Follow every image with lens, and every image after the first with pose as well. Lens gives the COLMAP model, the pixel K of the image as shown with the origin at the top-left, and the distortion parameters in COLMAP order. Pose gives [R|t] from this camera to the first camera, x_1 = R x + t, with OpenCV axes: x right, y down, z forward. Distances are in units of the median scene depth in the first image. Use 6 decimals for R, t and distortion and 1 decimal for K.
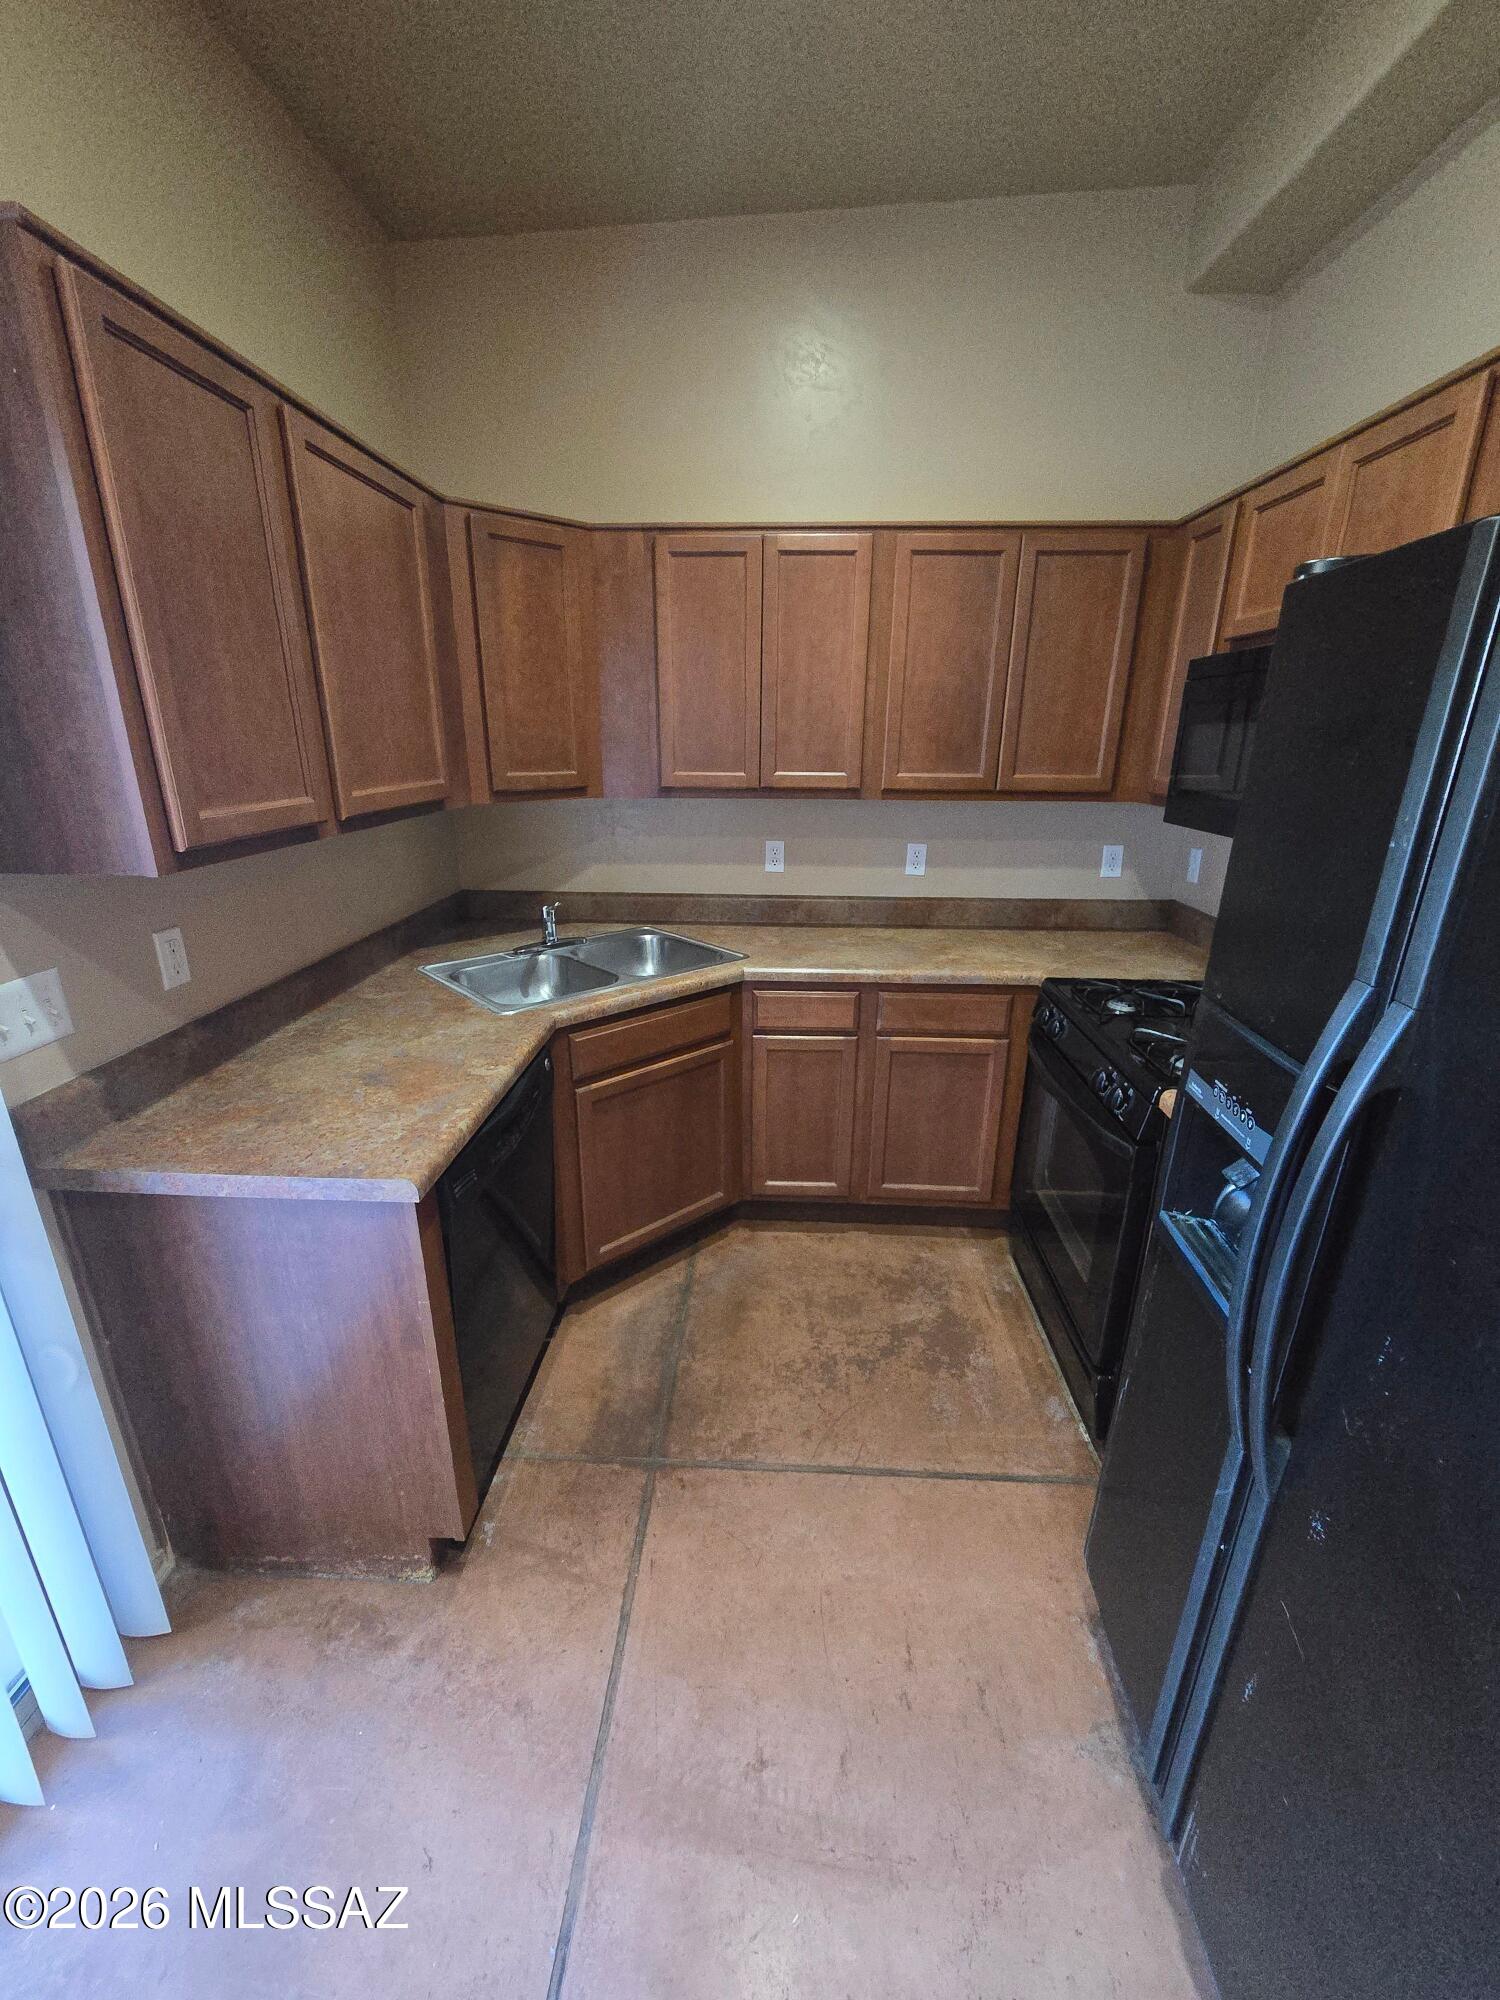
lens RADIAL K [[819.6, 0, 742.2], [0, 819.6, 992.2], [0, 0, 1]] dist [-0.003074, 0.001633]
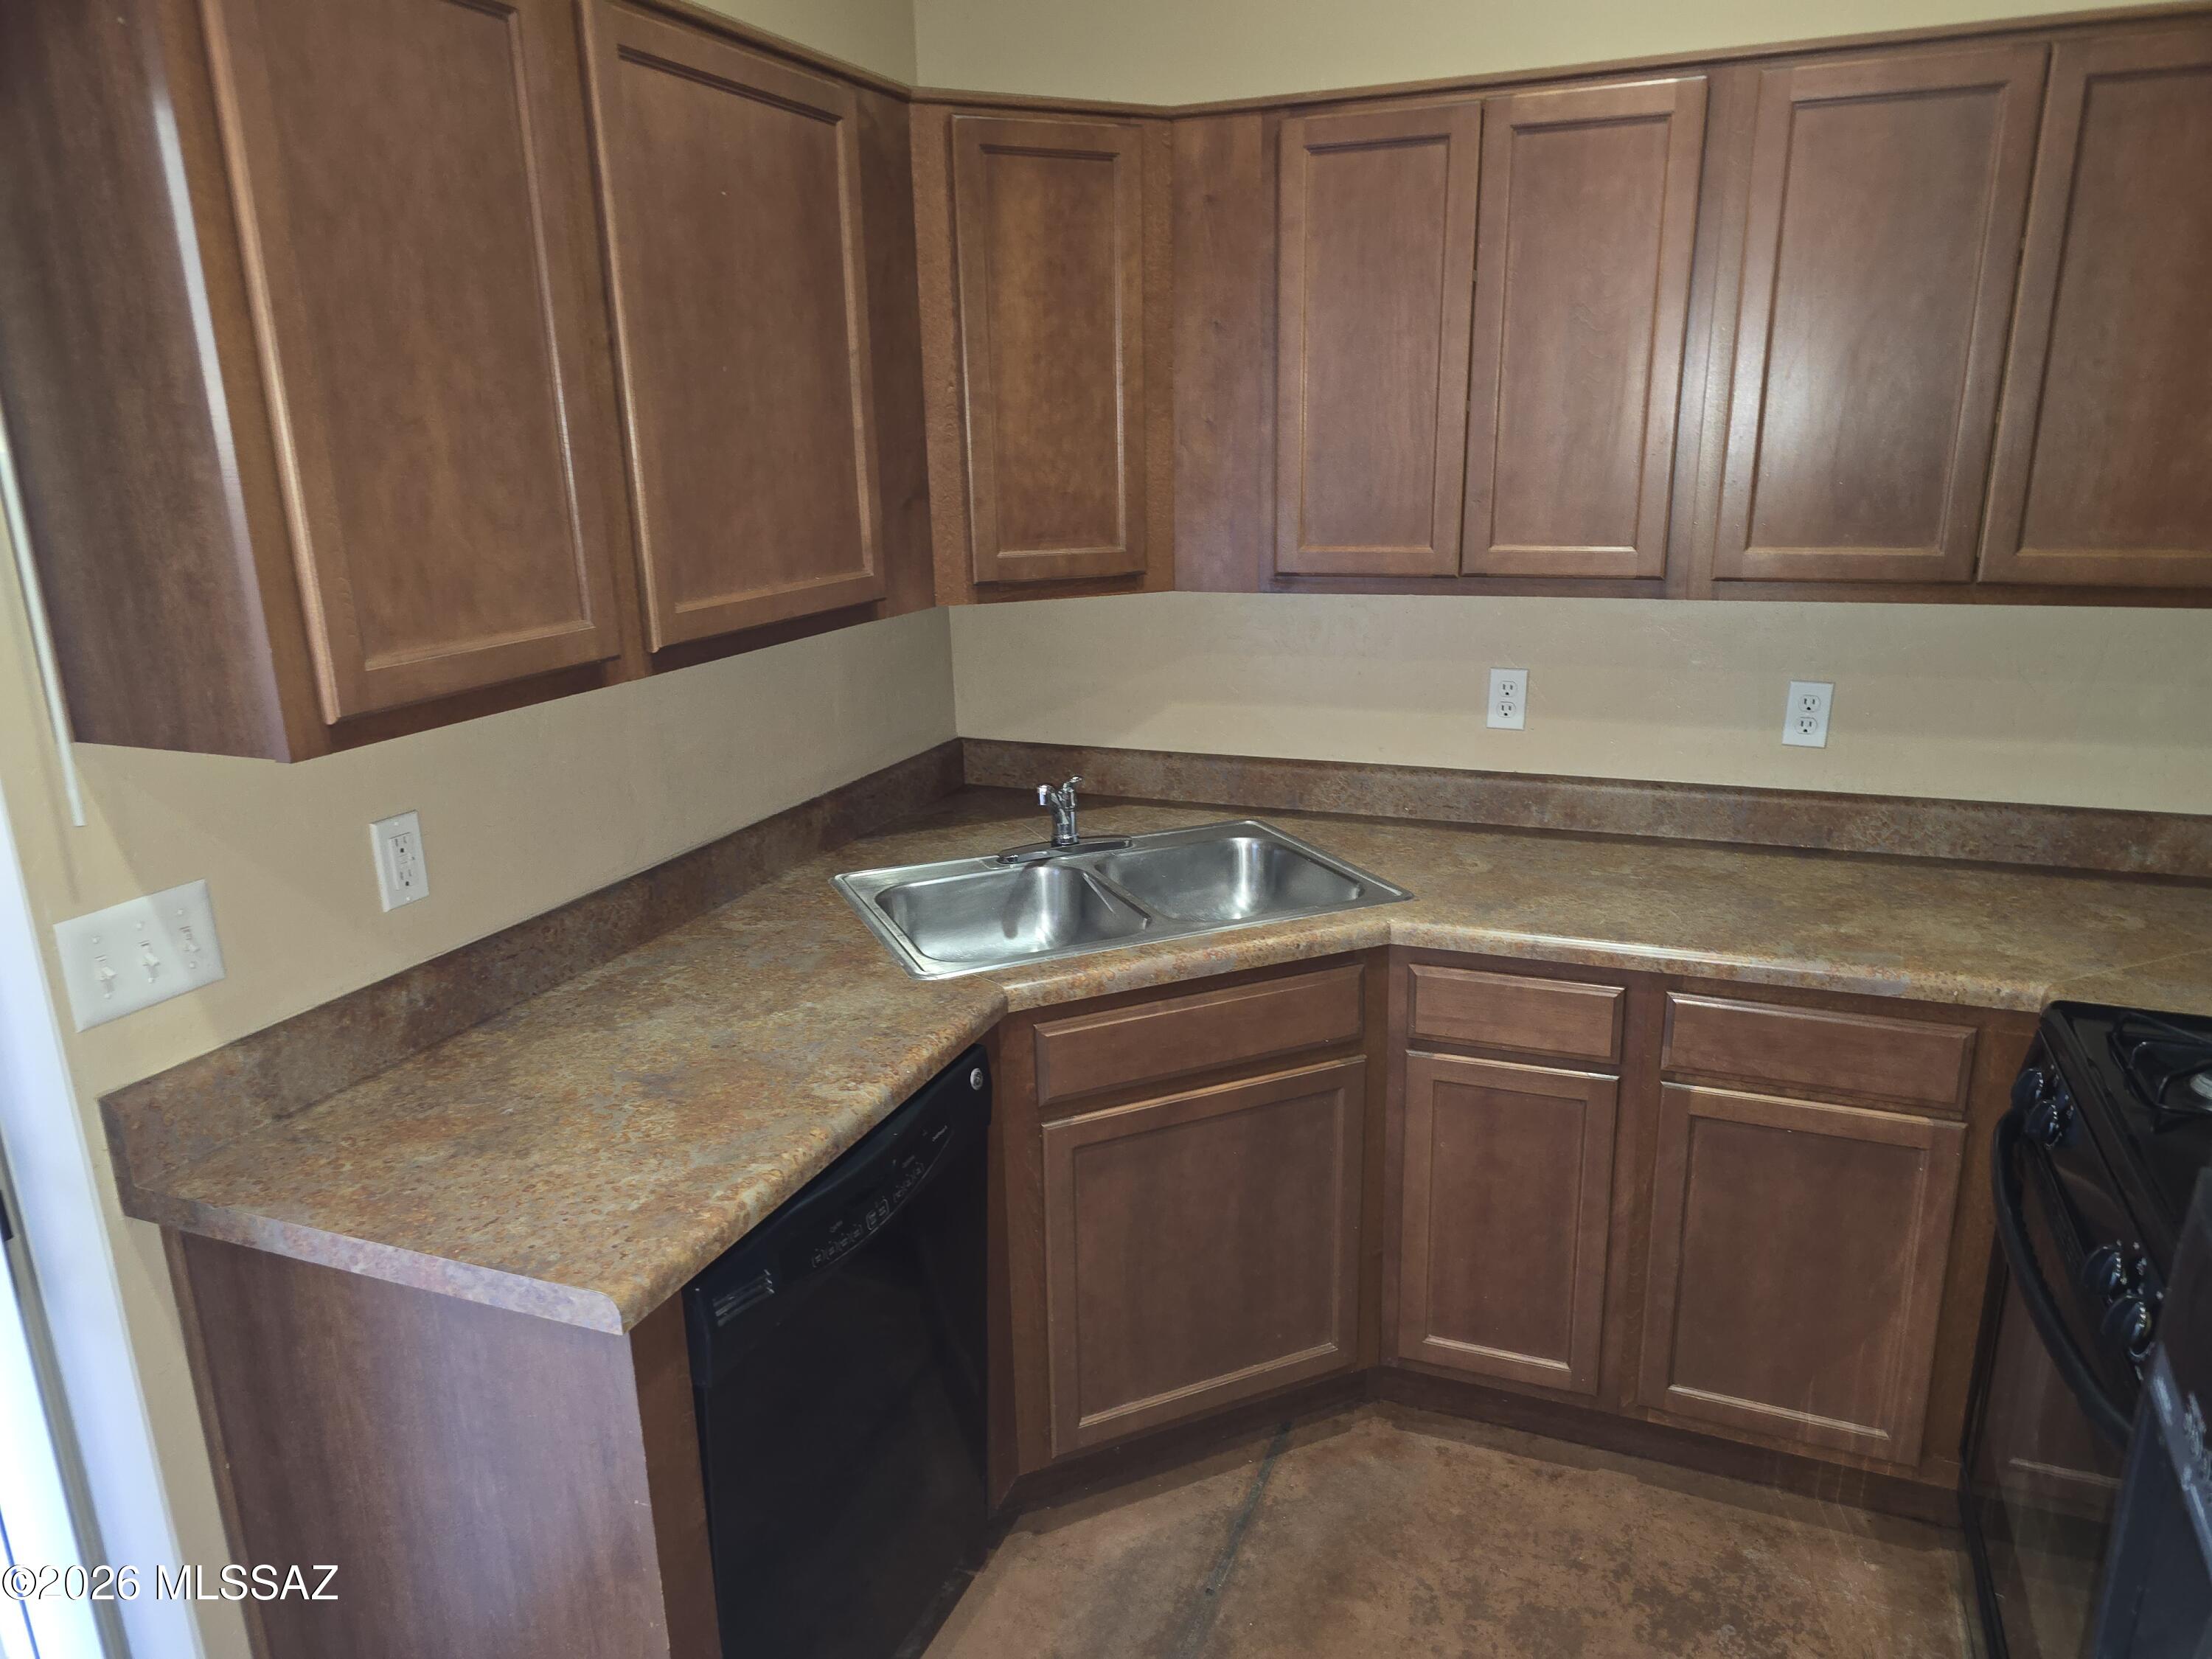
lens RADIAL K [[1475.7, 0, 1105.1], [0, 1475.7, 824.6], [0, 0, 1]] dist [0.050801, -0.029815]
pose [[0.949116, 0.059163, -0.309321, 0.120286], [-0.072604, 0.996844, -0.032112, -0.048550], [0.306444, 0.052936, 0.950415, 0.043218]]
